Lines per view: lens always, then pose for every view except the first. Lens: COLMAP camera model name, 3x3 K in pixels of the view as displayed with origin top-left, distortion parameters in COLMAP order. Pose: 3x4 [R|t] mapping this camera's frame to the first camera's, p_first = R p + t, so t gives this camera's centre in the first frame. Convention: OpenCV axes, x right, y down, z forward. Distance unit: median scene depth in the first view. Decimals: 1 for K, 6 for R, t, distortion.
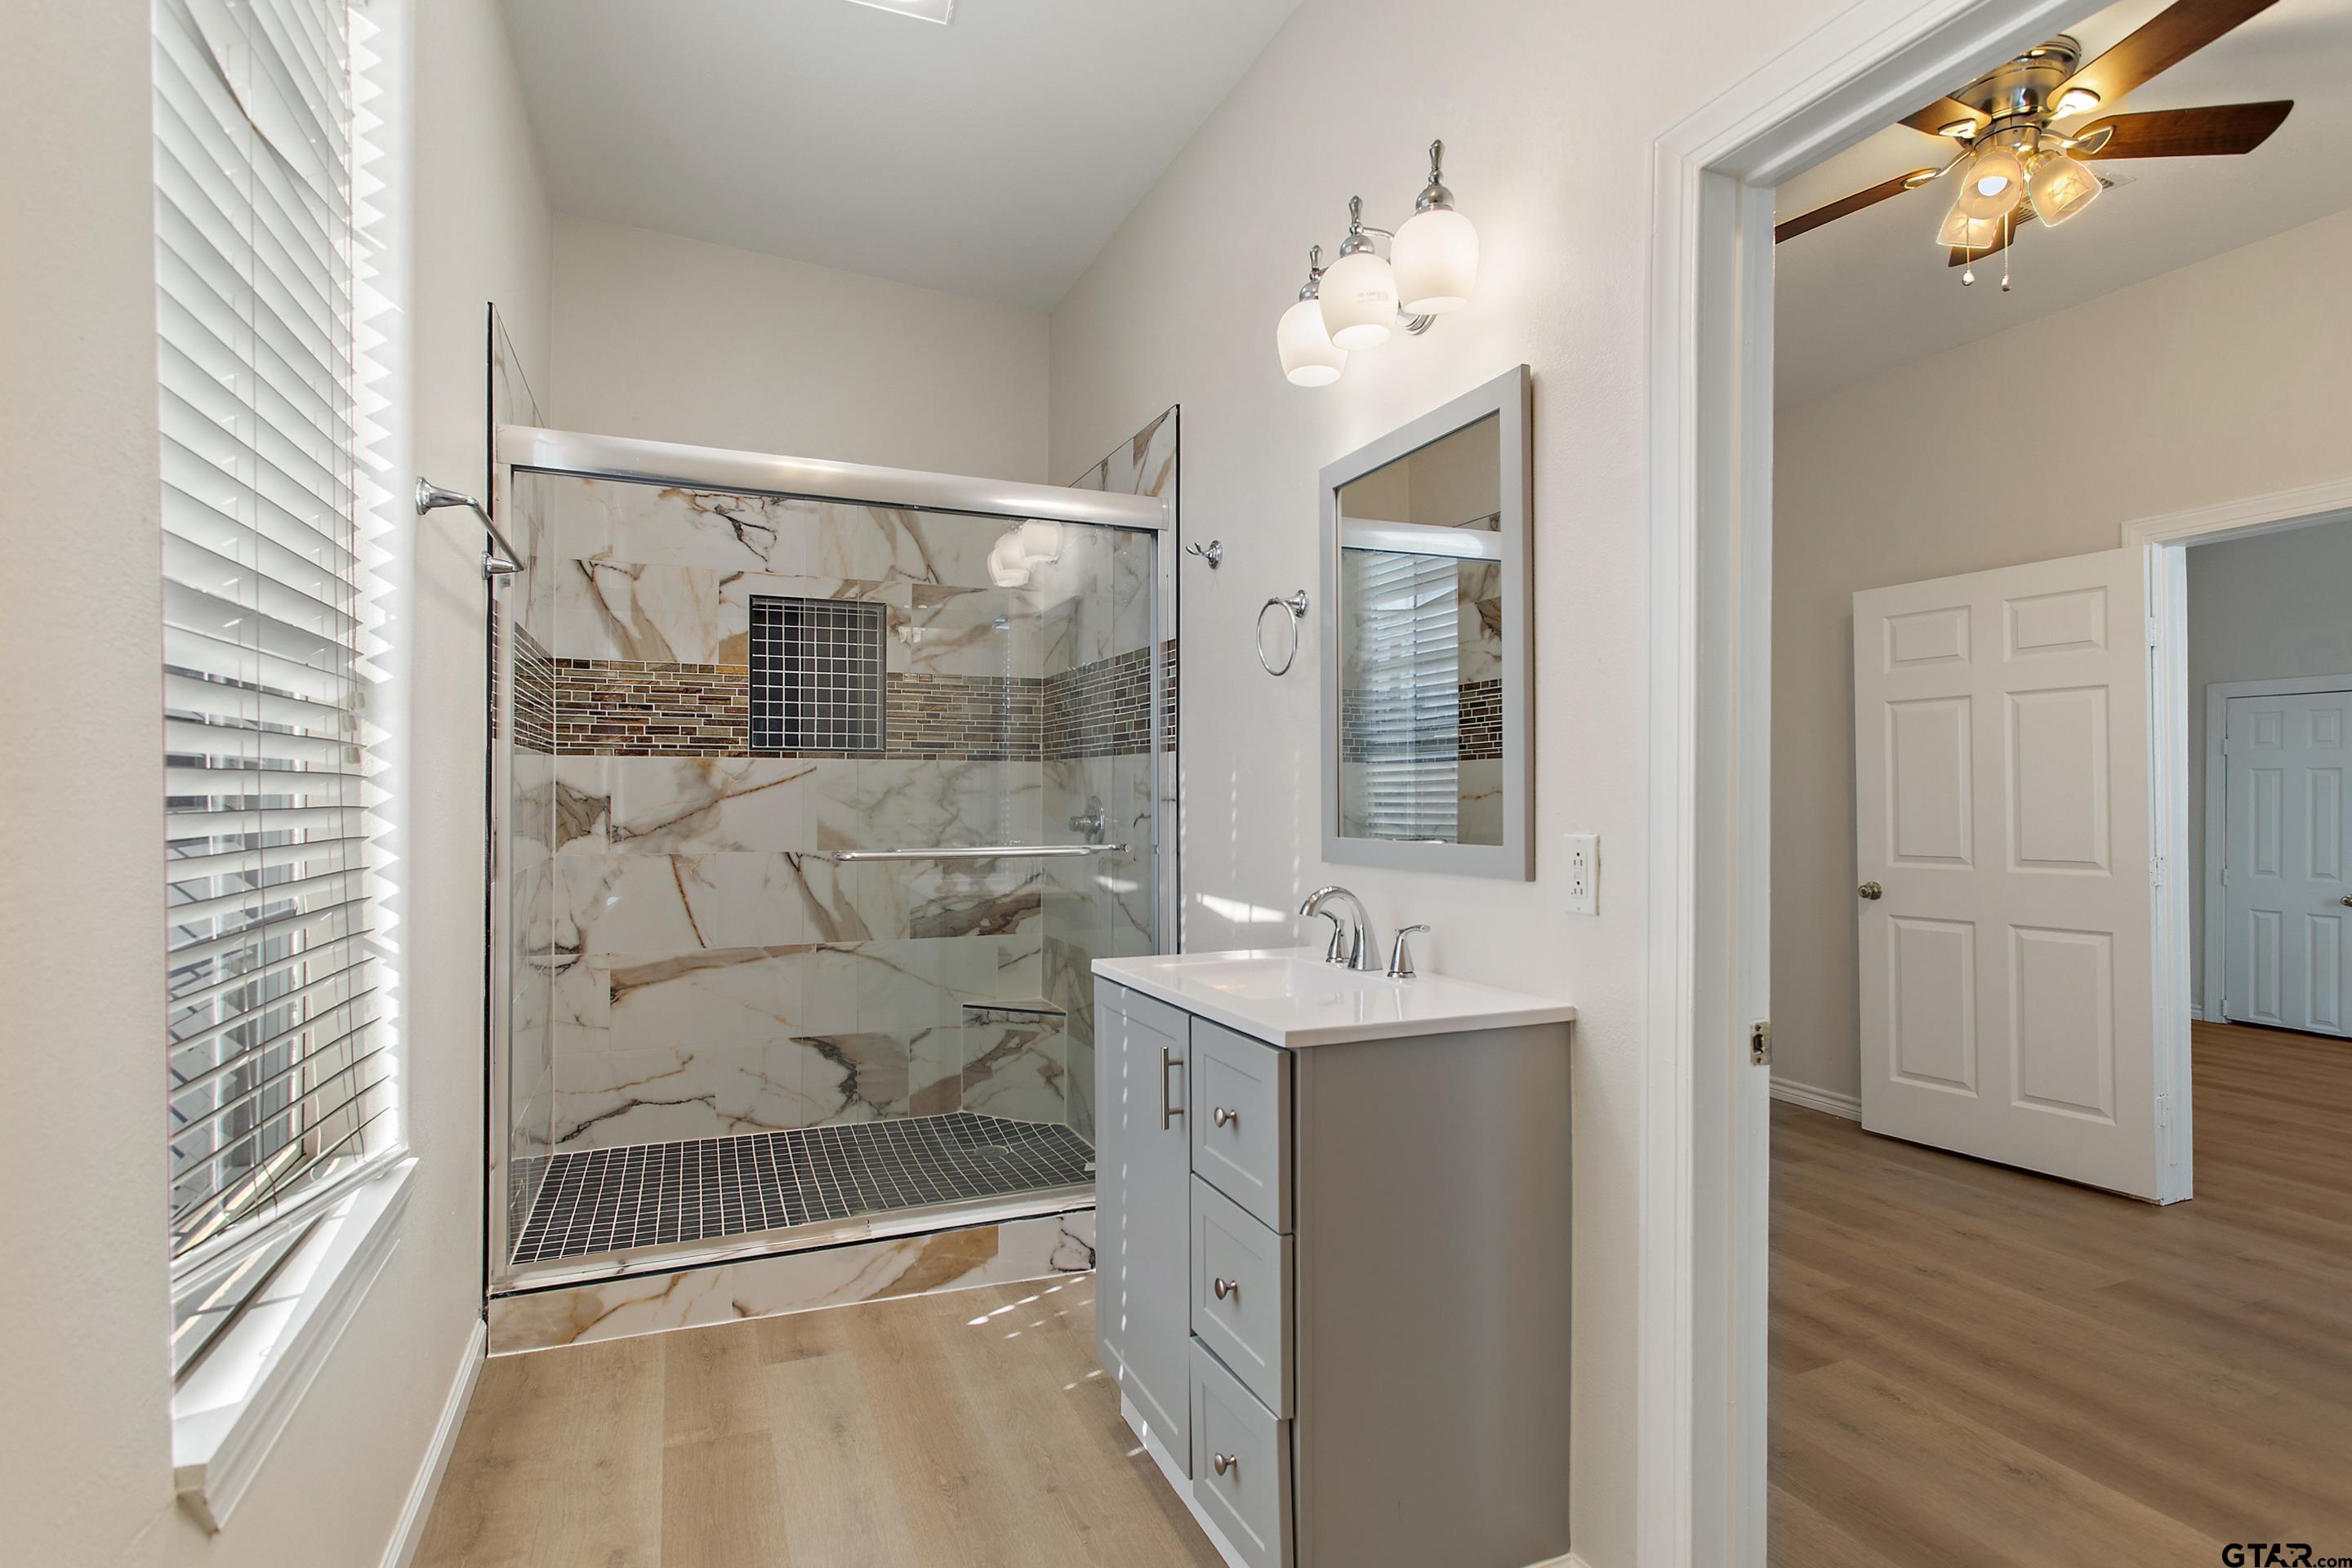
lens RADIAL K [[1130.3, 0, 1190.2], [0, 1130.3, 791.5], [0, 0, 1]] dist [0.002616, 0.000580]
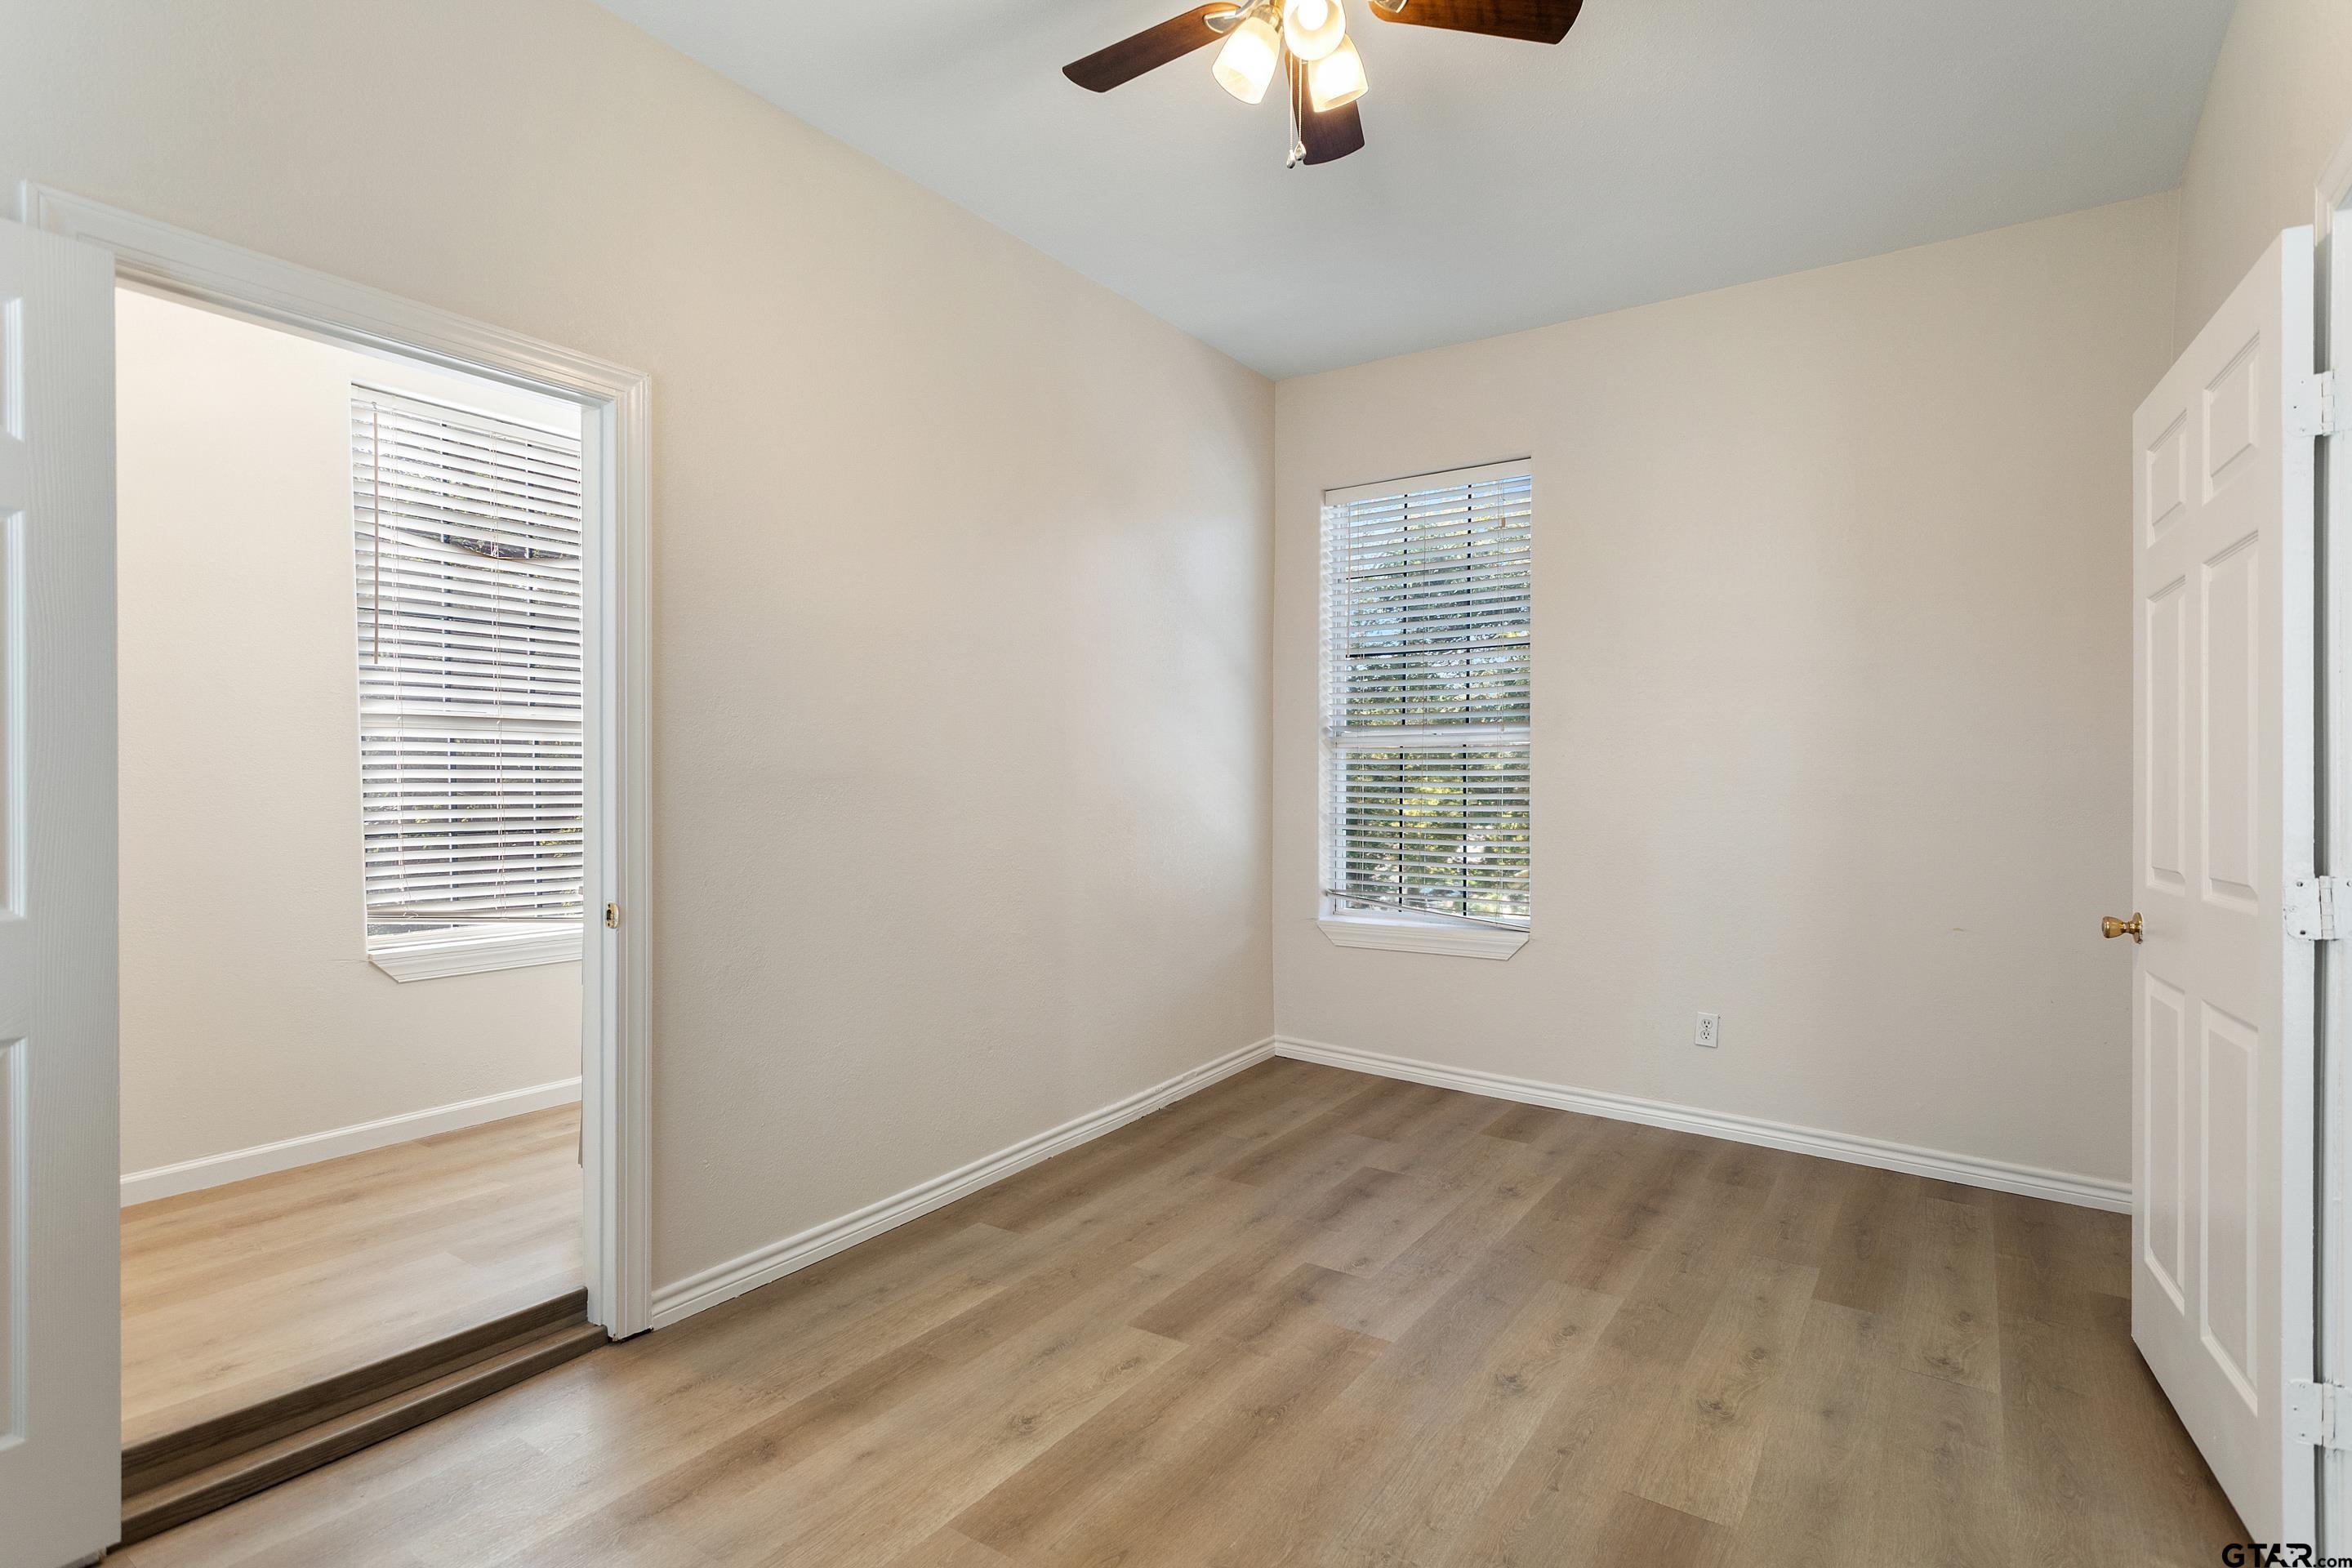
lens RADIAL K [[1130.3, 0, 1190.2], [0, 1130.3, 791.5], [0, 0, 1]] dist [0.002616, 0.000580]
pose [[0.530653, 0.000037, -0.847589, 1.212205], [0.009880, 0.999932, 0.006229, 0.019613], [0.847531, -0.011679, 0.530617, 0.428083]]
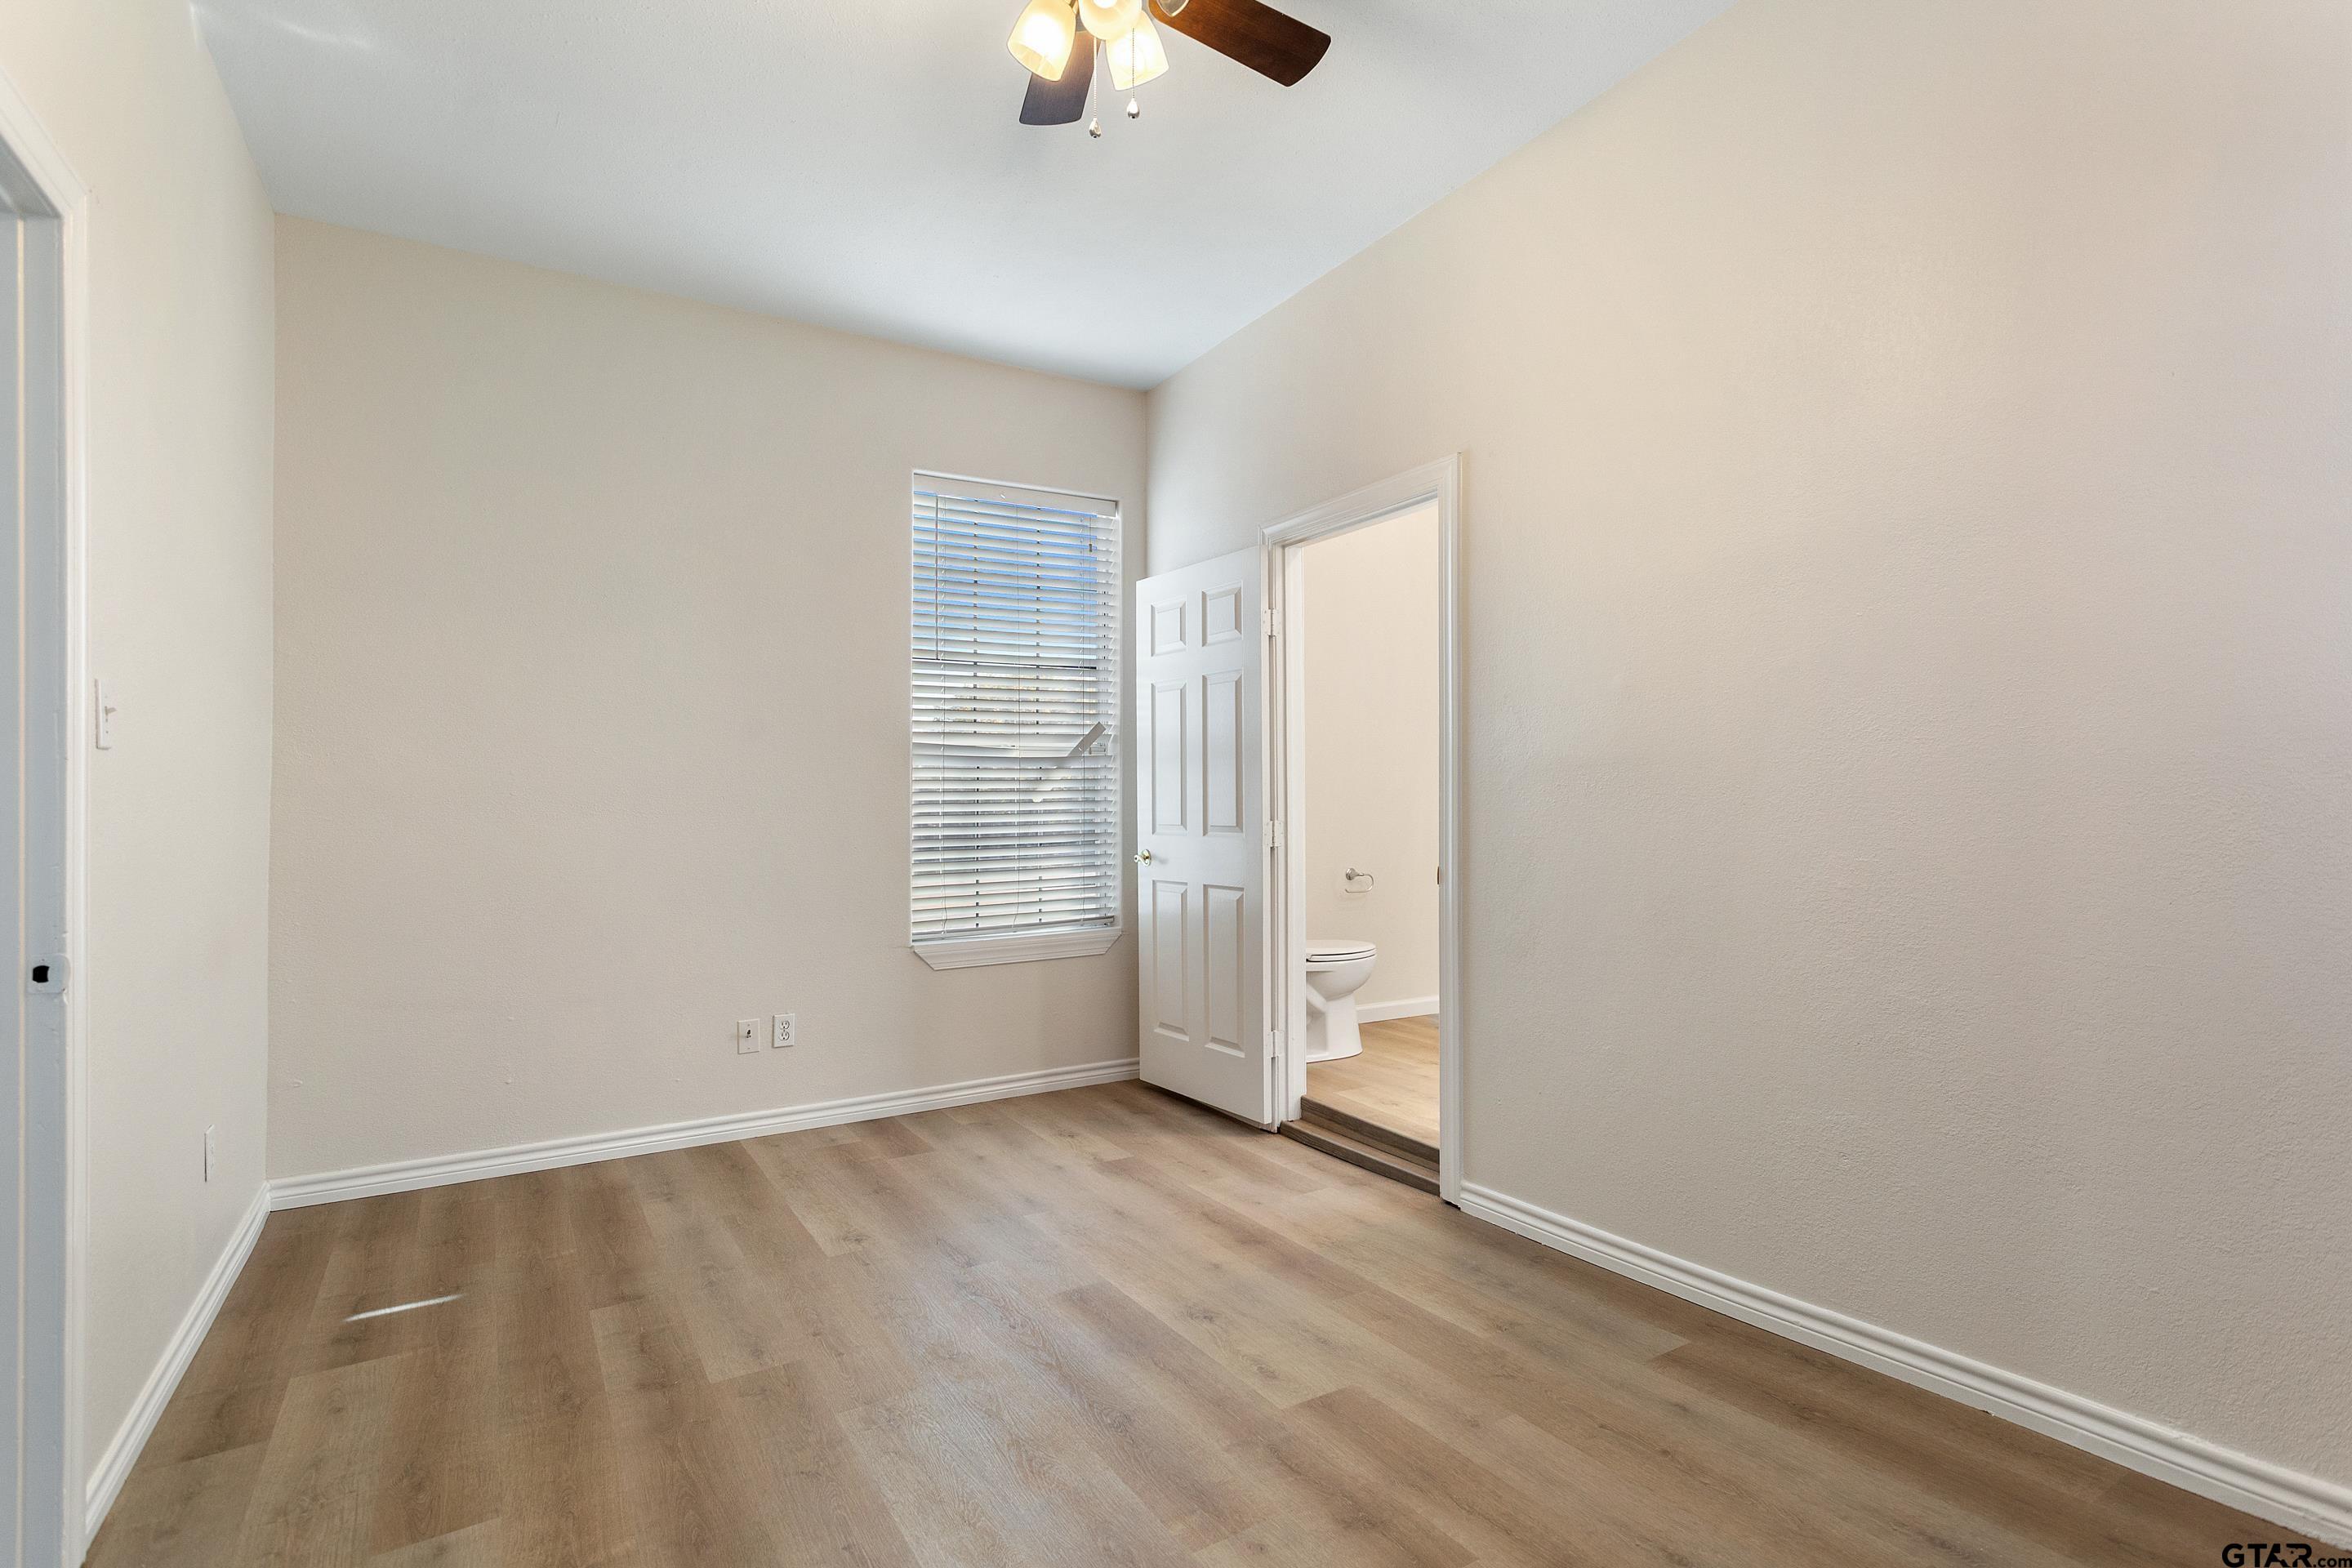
lens RADIAL K [[1130.3, 0, 1190.2], [0, 1130.3, 791.5], [0, 0, 1]] dist [0.002616, 0.000580]
pose [[-0.988971, 0.016015, -0.147241, 0.663845], [0.018103, 0.999754, -0.012850, 0.041111], [0.146998, -0.015374, -0.989017, 1.590036]]
